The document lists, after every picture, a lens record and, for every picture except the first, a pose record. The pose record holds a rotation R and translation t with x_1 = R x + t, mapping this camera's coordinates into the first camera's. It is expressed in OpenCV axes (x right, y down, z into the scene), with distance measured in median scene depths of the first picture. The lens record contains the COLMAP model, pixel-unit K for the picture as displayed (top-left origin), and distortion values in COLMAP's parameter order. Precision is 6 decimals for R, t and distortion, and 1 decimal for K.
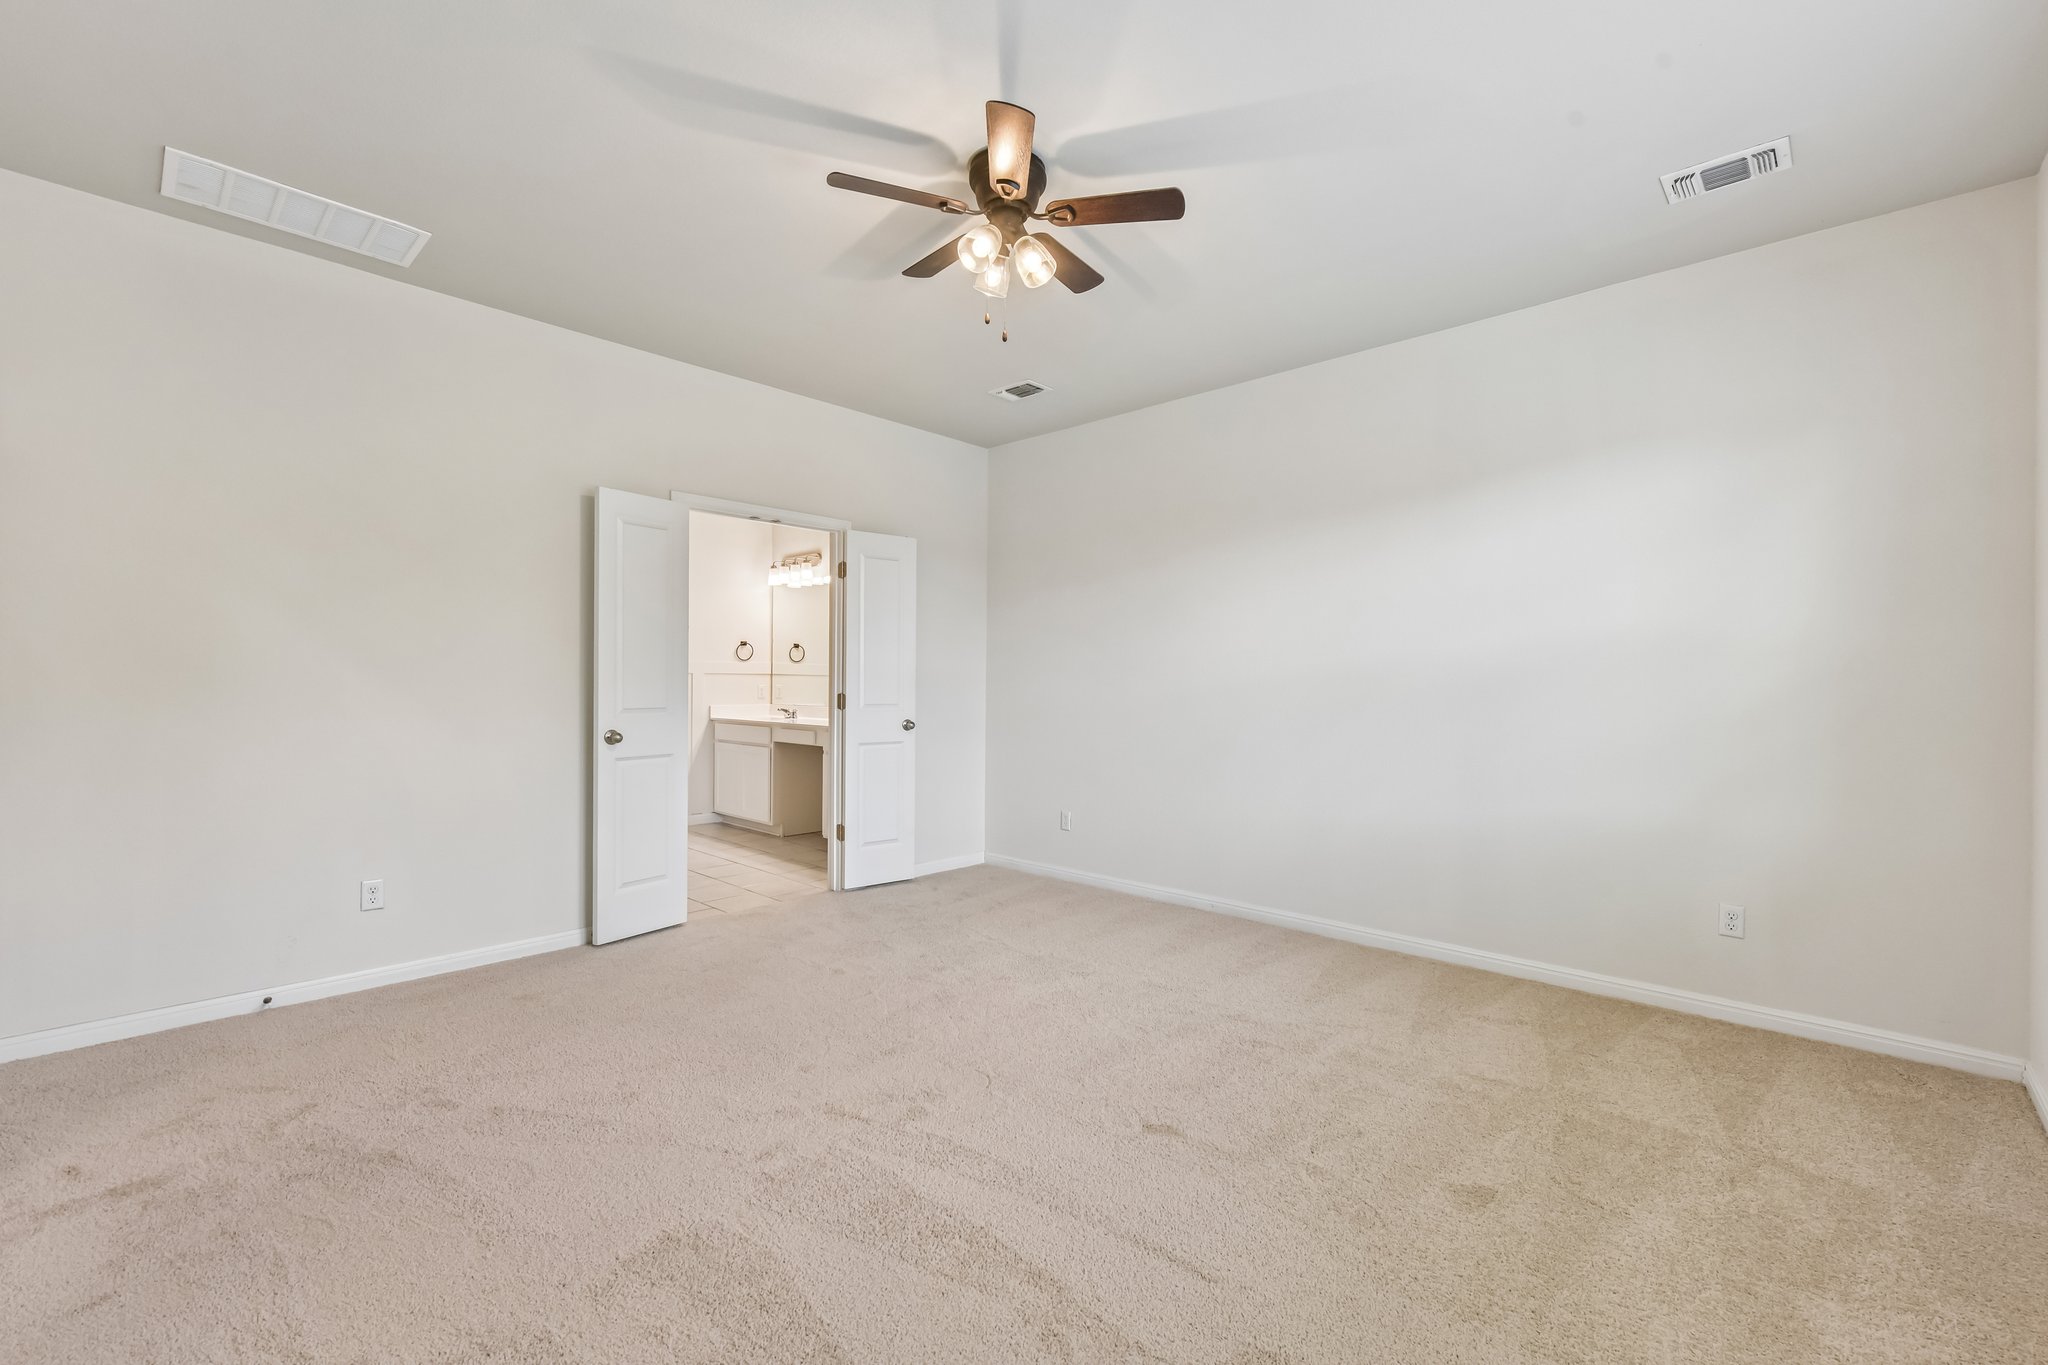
lens RADIAL K [[869.4, 0, 1035.4], [0, 869.4, 684.9], [0, 0, 1]] dist [-0.000259, -0.000076]
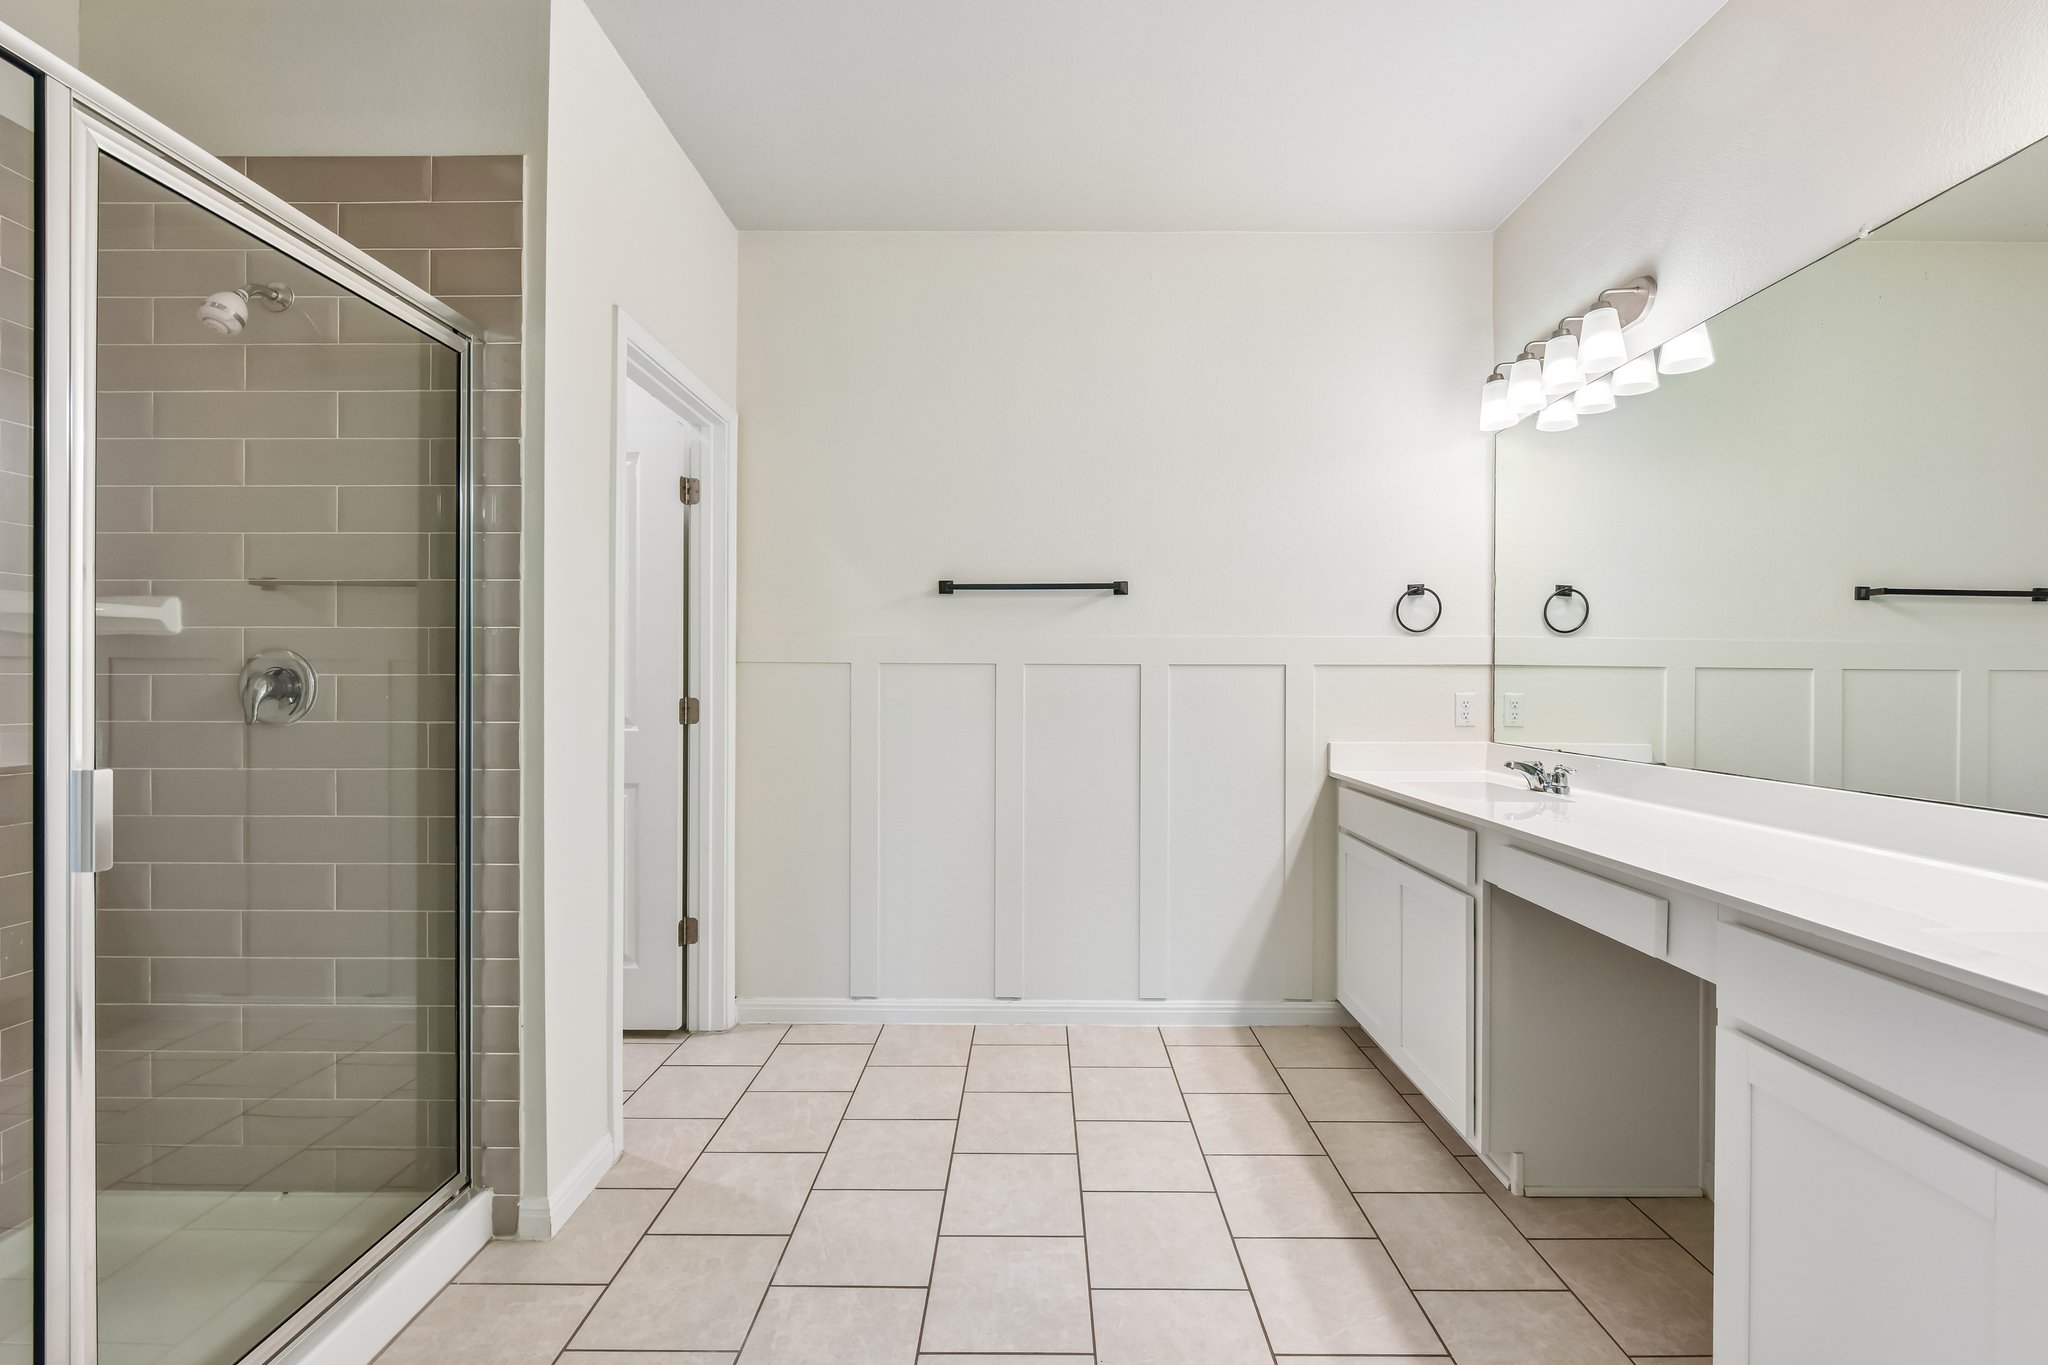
lens RADIAL K [[869.4, 0, 1025.1], [0, 869.4, 695.8], [0, 0, 1]] dist [-0.000259, -0.000076]
pose [[0.685757, -0.000369, -0.727830, -0.172174], [0.005595, 0.999973, 0.004765, -0.001756], [0.727809, -0.007339, 0.685741, 0.610682]]
